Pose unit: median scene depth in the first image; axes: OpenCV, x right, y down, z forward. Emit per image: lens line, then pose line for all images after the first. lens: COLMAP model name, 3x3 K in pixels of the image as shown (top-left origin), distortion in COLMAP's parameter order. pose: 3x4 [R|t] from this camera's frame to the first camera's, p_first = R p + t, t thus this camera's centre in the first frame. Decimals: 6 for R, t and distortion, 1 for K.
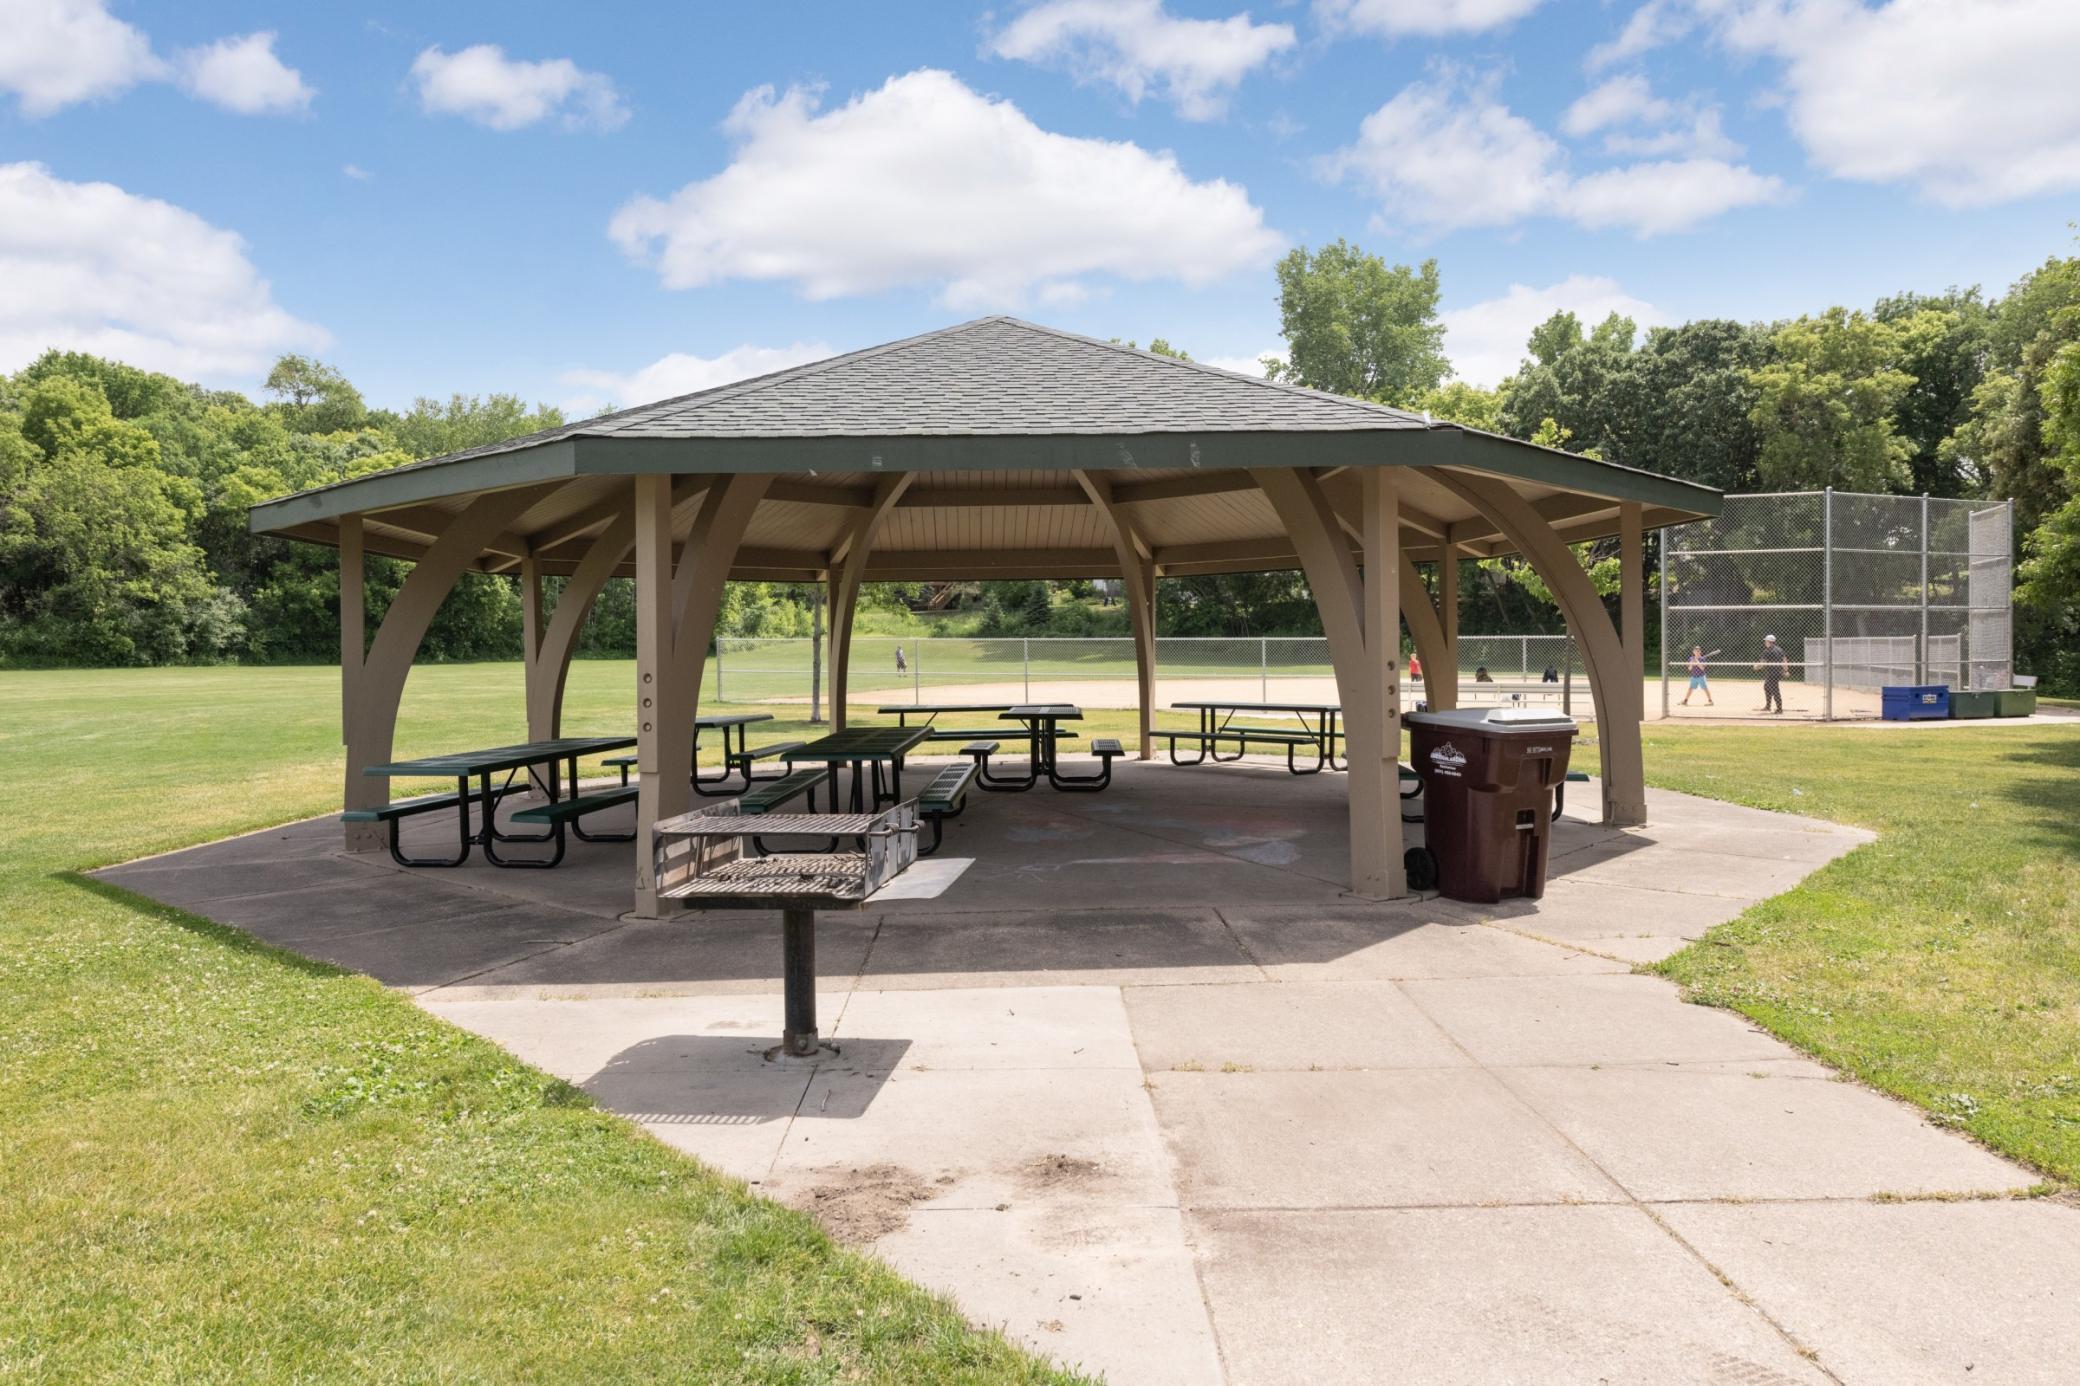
lens RADIAL K [[1356.7, 0, 1038.1], [0, 1356.7, 691.6], [0, 0, 1]] dist [0.008356, 0.002334]
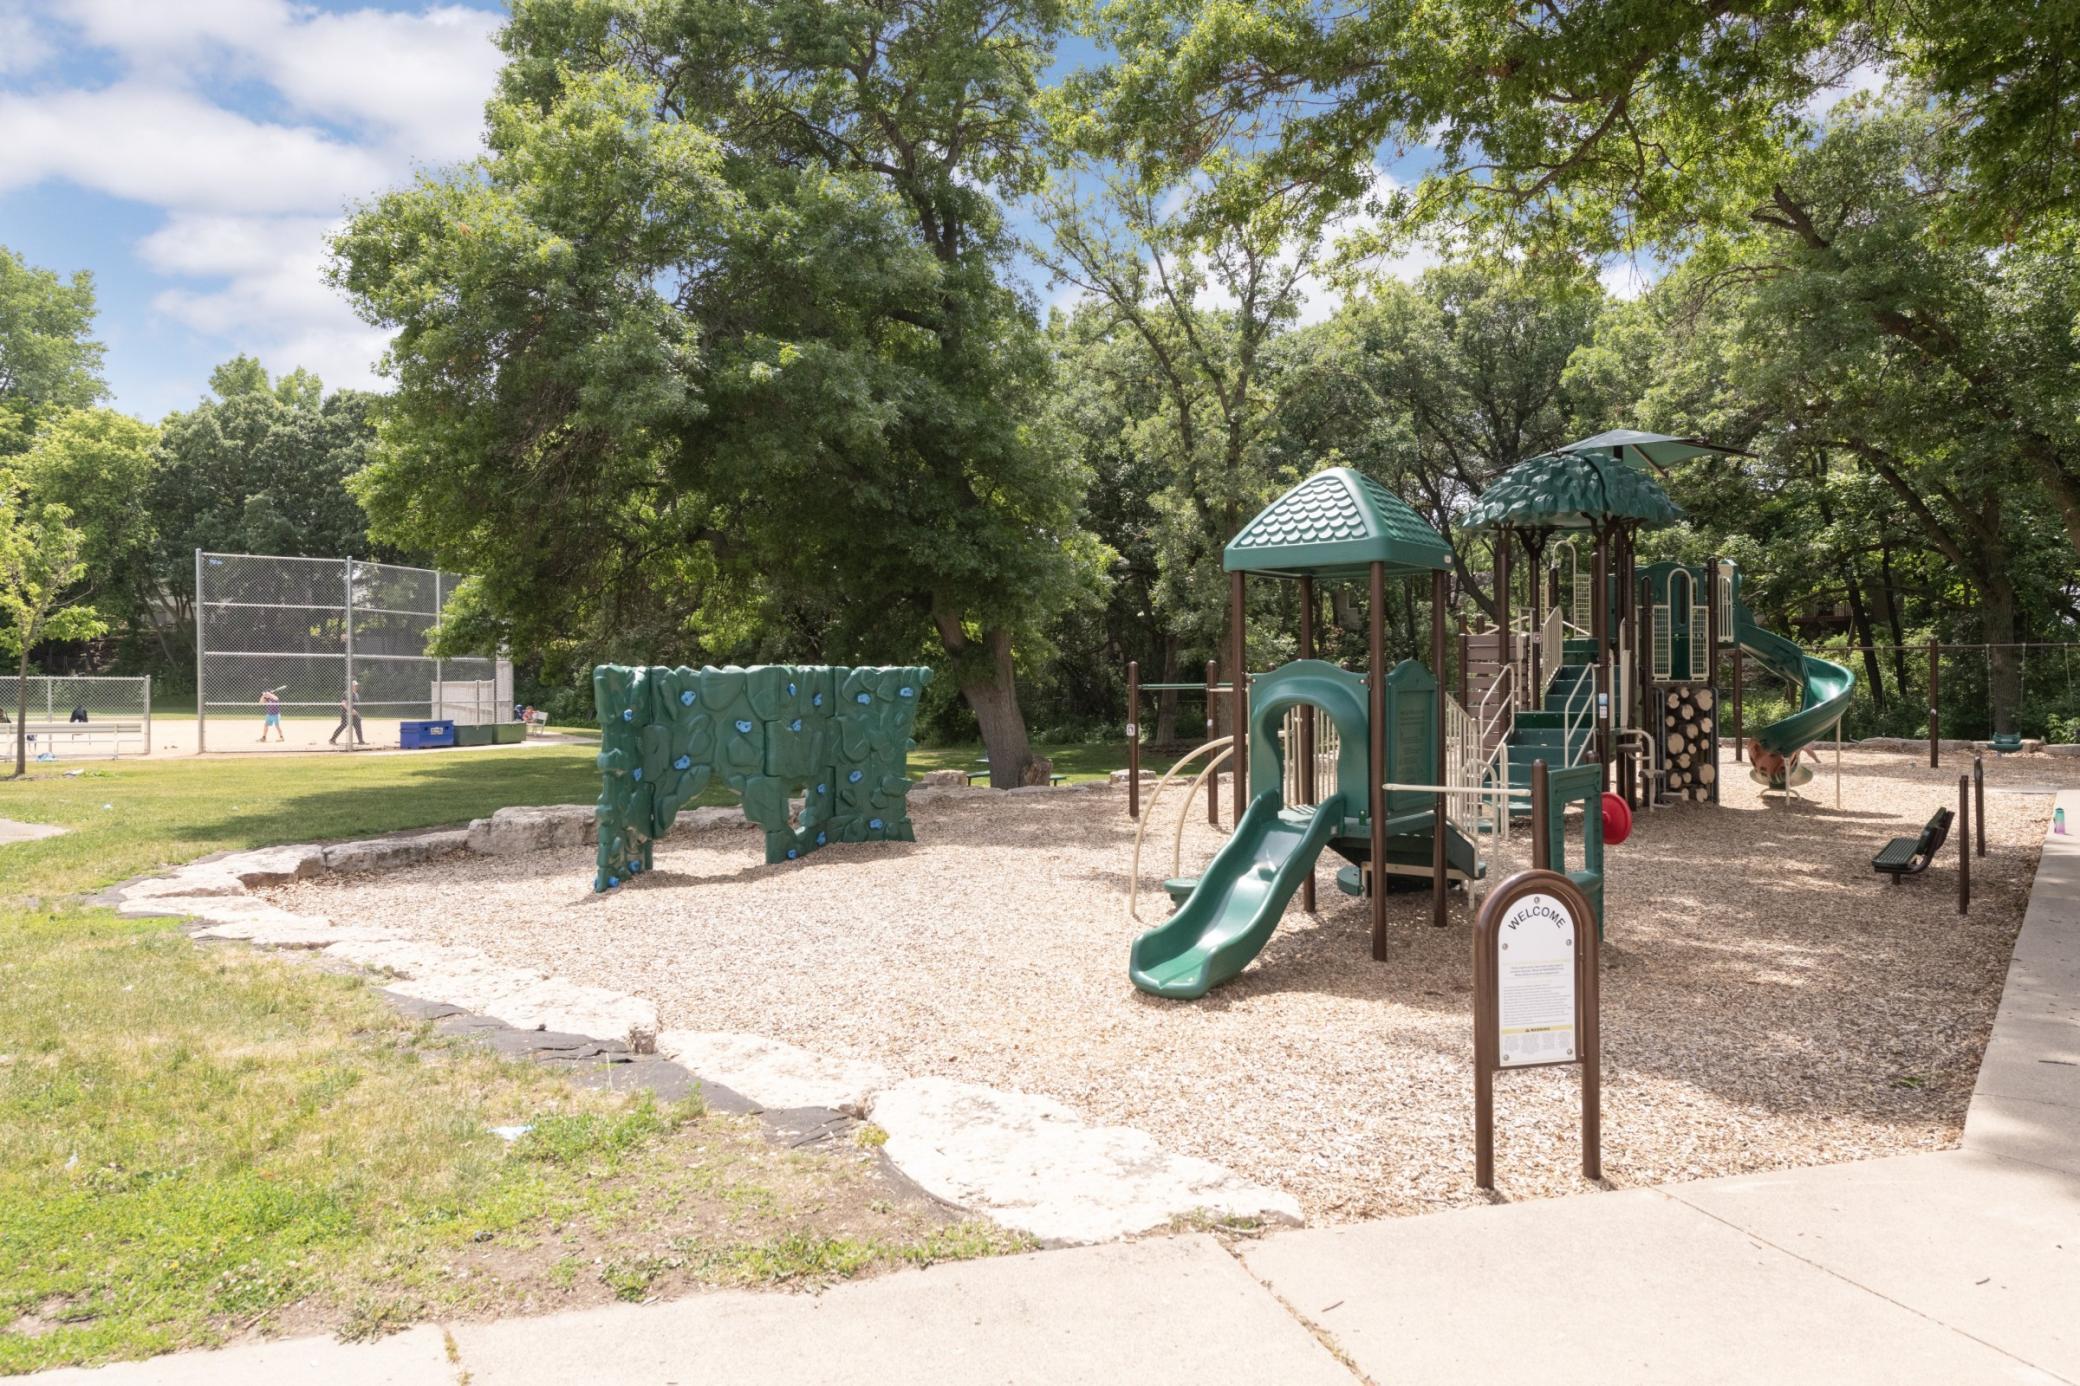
lens RADIAL K [[1265.3, 0, 1036.6], [0, 1265.3, 693.1], [0, 0, 1]] dist [0.001844, 0.001313]
pose [[0.631208, 0.002552, 0.775609, 0.034393], [0.019337, 0.999632, -0.019026, 0.001223], [-0.775372, 0.027007, 0.630927, -0.058819]]
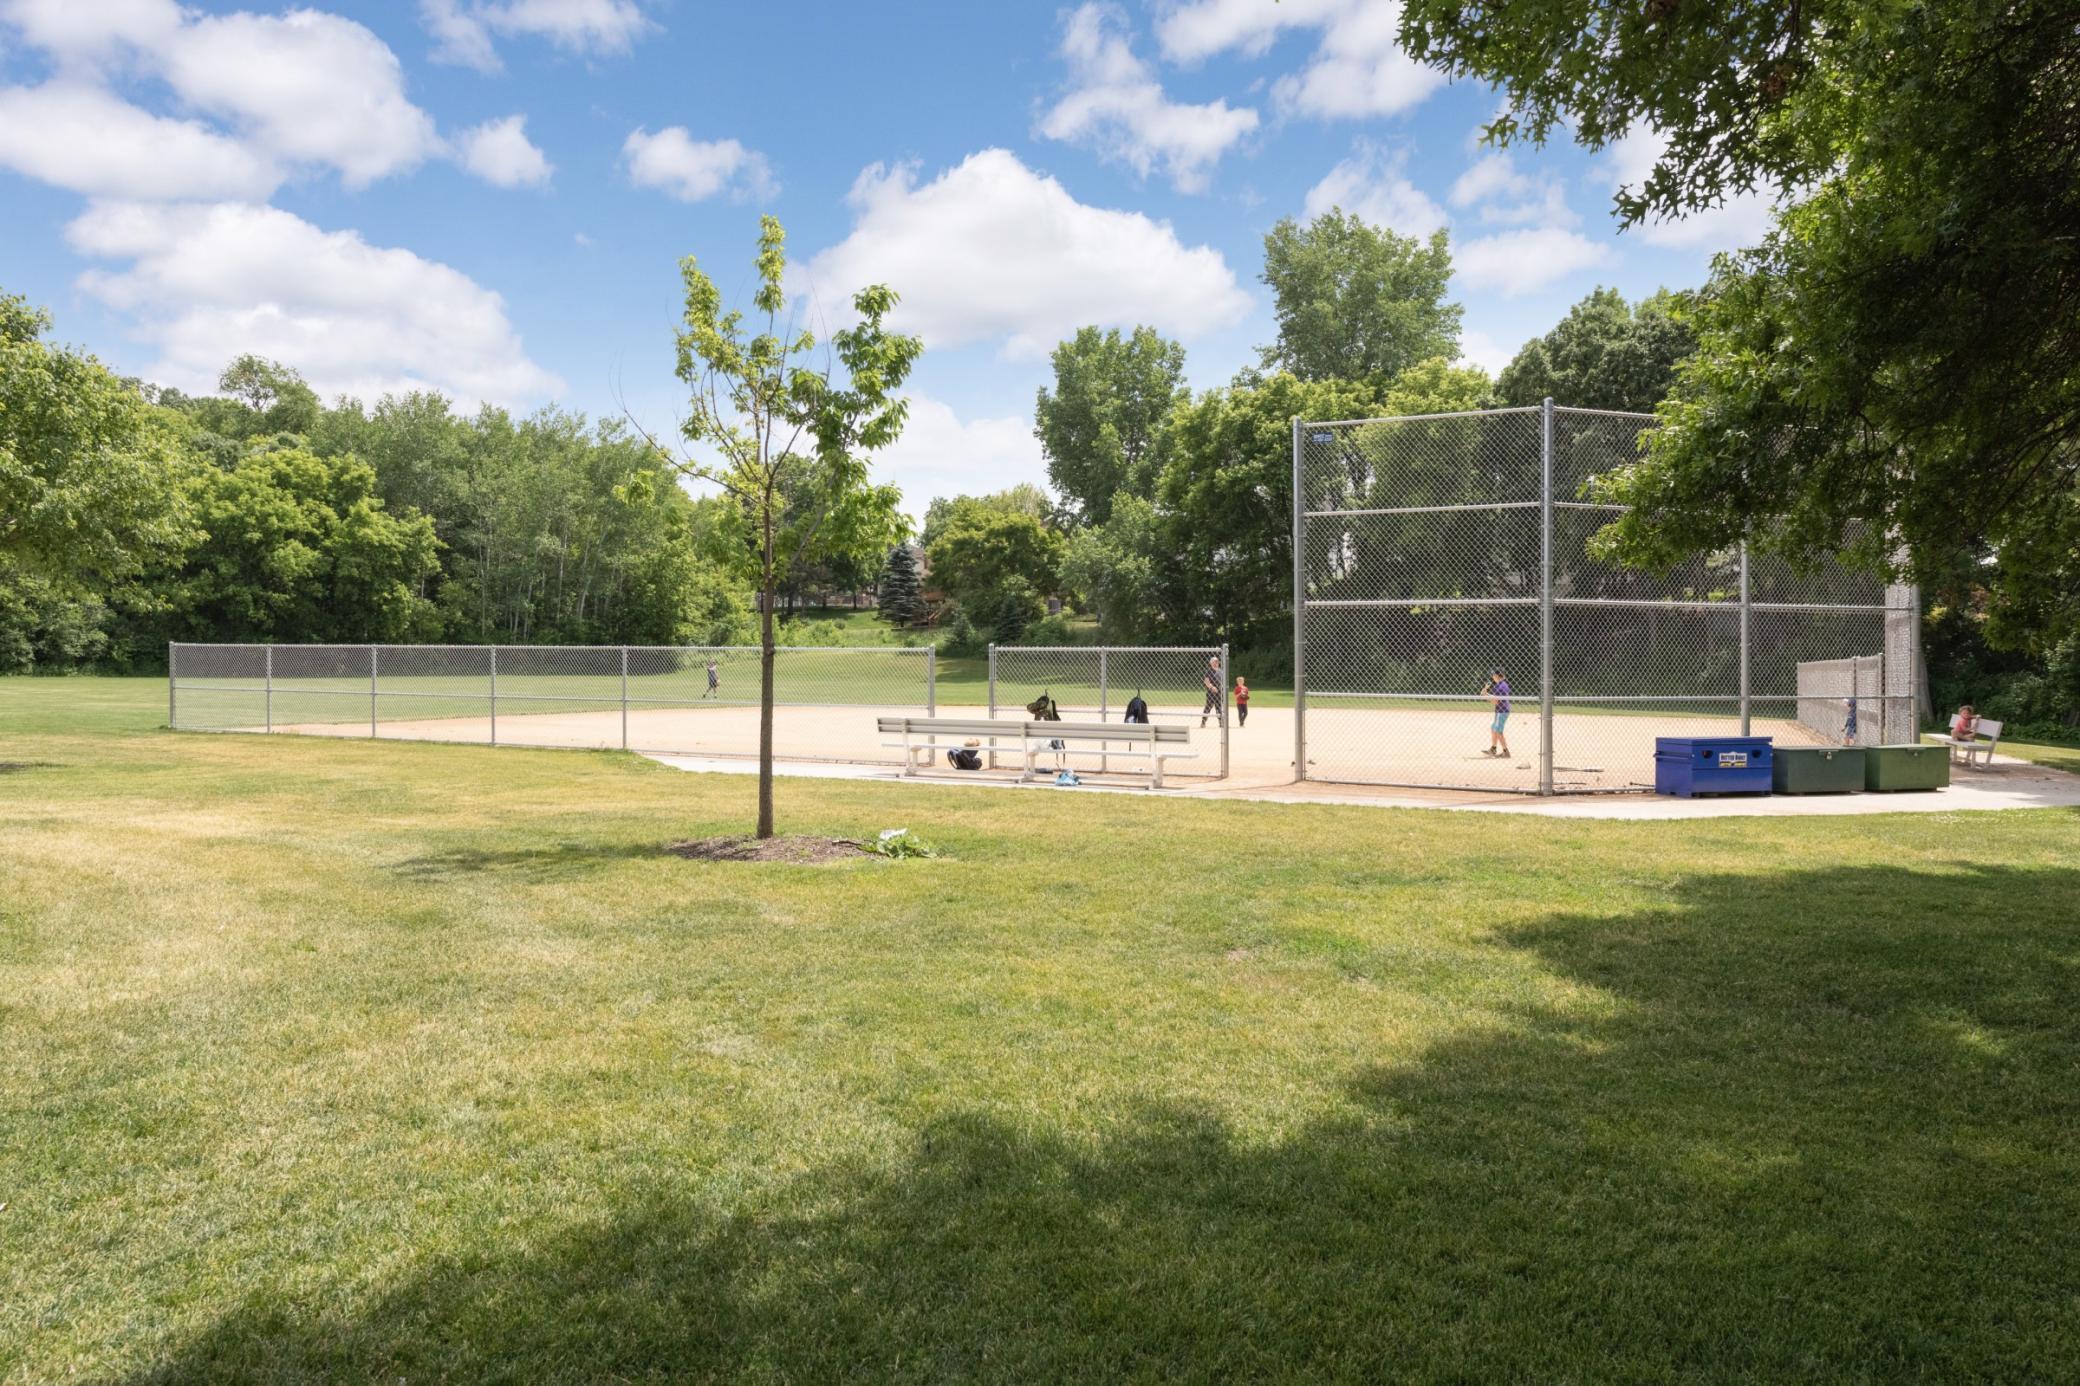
lens RADIAL K [[1356.7, 0, 1038.4], [0, 1356.7, 687.9], [0, 0, 1]] dist [0.008356, 0.002334]
pose [[0.995630, 0.012338, -0.092569, 0.144540], [-0.014015, 0.999749, -0.017482, -0.003887], [0.092330, 0.018703, 0.995553, 0.137062]]
